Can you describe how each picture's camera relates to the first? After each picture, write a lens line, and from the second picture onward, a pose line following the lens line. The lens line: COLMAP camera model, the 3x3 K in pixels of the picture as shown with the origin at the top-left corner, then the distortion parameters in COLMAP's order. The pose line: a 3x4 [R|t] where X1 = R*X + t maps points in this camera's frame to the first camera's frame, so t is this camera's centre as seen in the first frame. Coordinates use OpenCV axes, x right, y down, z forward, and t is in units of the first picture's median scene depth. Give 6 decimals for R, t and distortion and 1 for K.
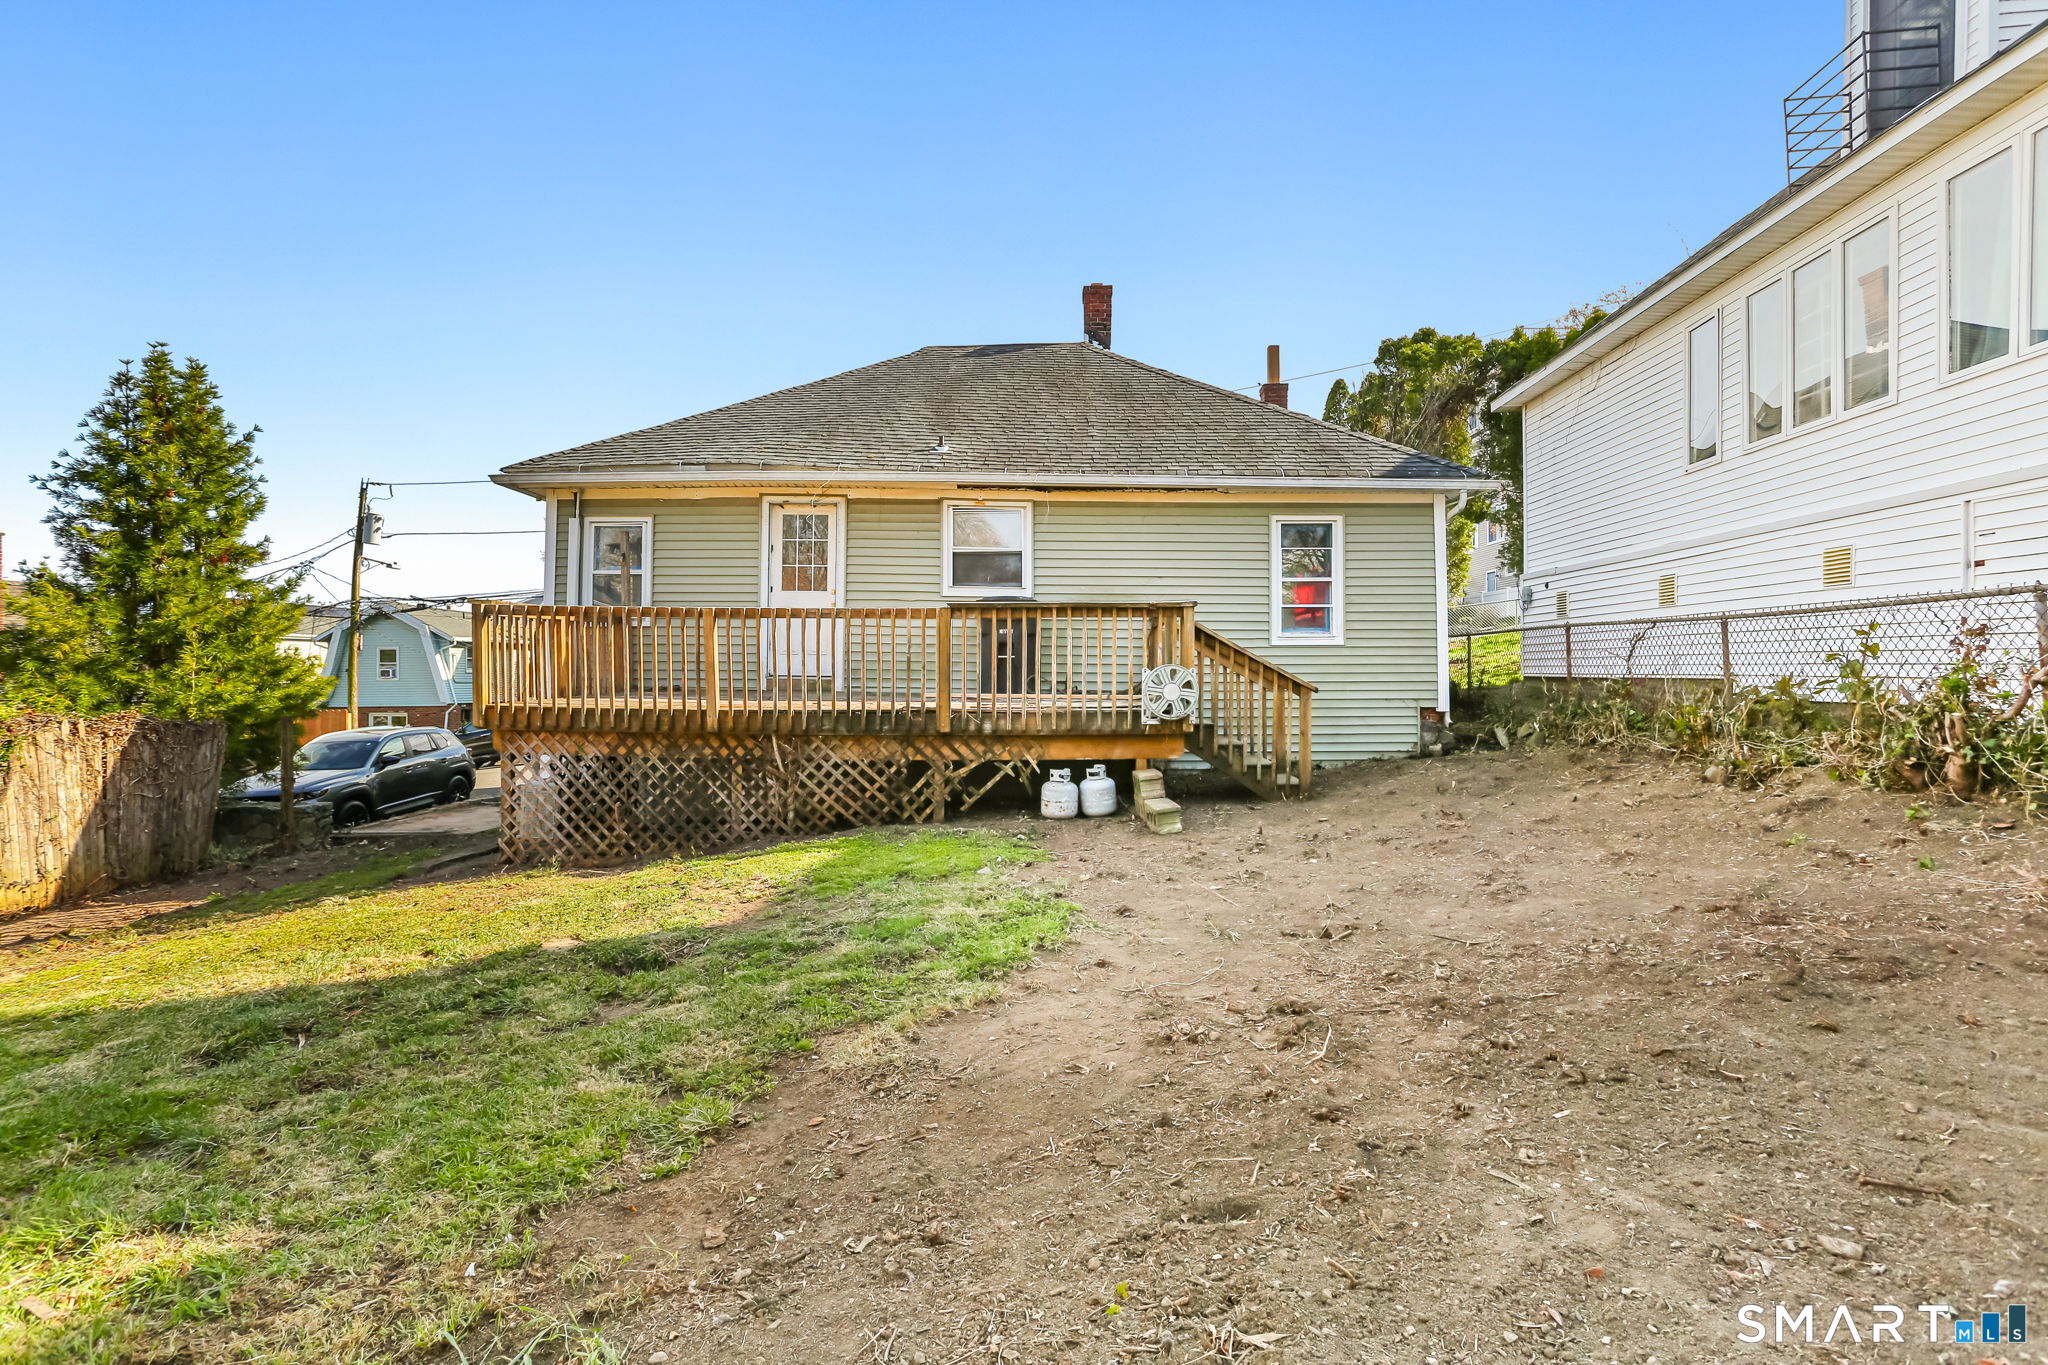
lens RADIAL K [[1000.9, 0, 1021.9], [0, 1000.9, 676.3], [0, 0, 1]] dist [-0.059059, 0.034508]
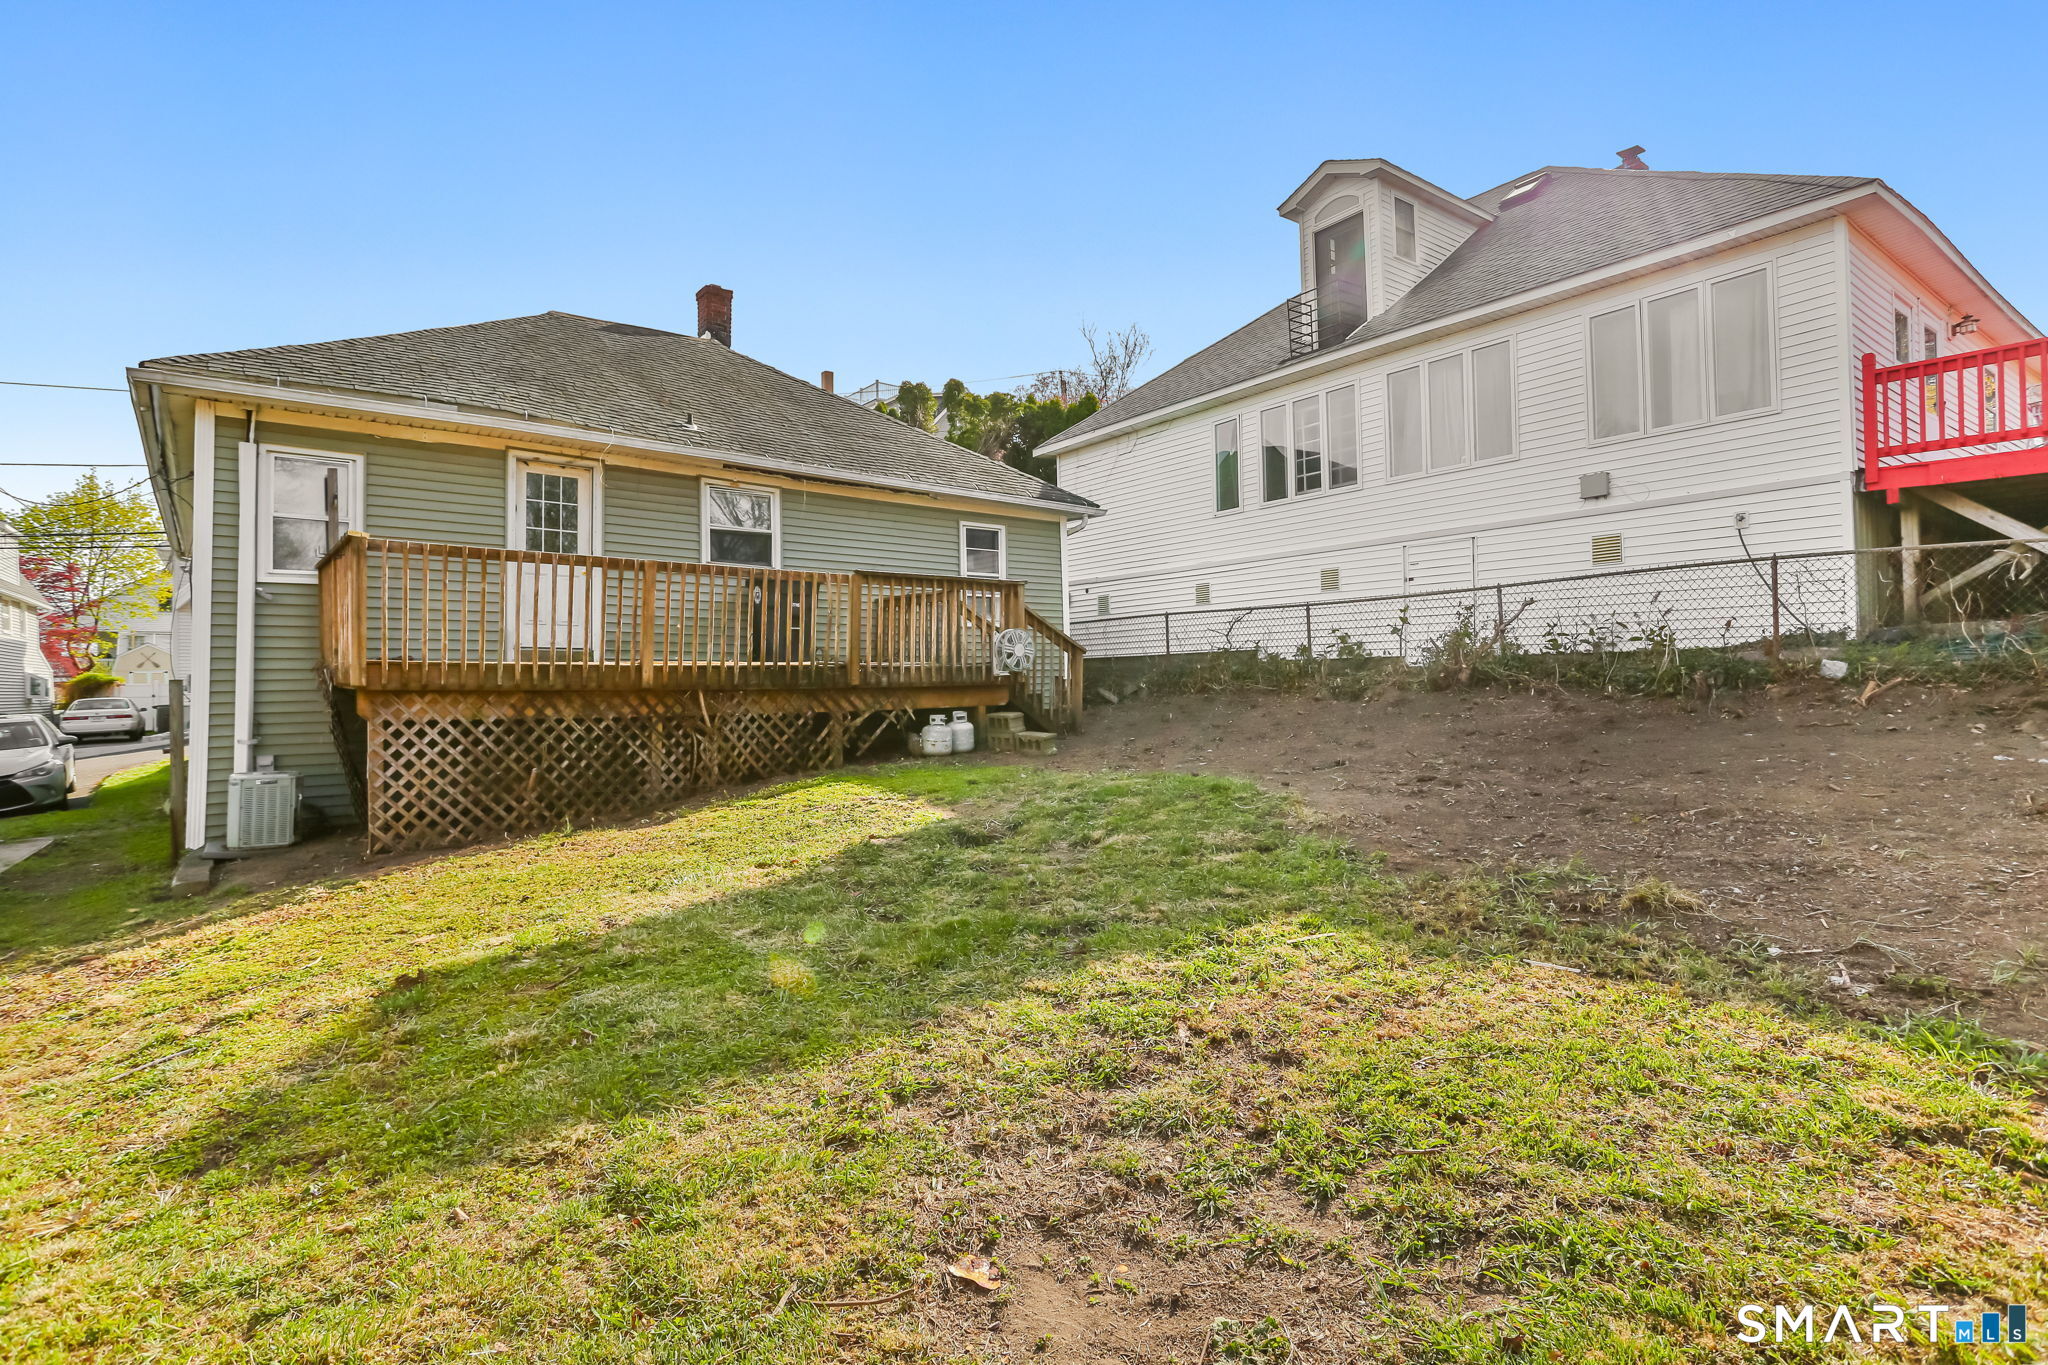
lens RADIAL K [[1000.9, 0, 1021.9], [0, 1000.9, 676.3], [0, 0, 1]] dist [-0.059059, 0.034508]
pose [[0.764034, -0.006791, 0.645140, -0.643307], [0.019639, 0.999726, -0.012735, 0.062635], [-0.644877, 0.022400, 0.763958, 0.017908]]
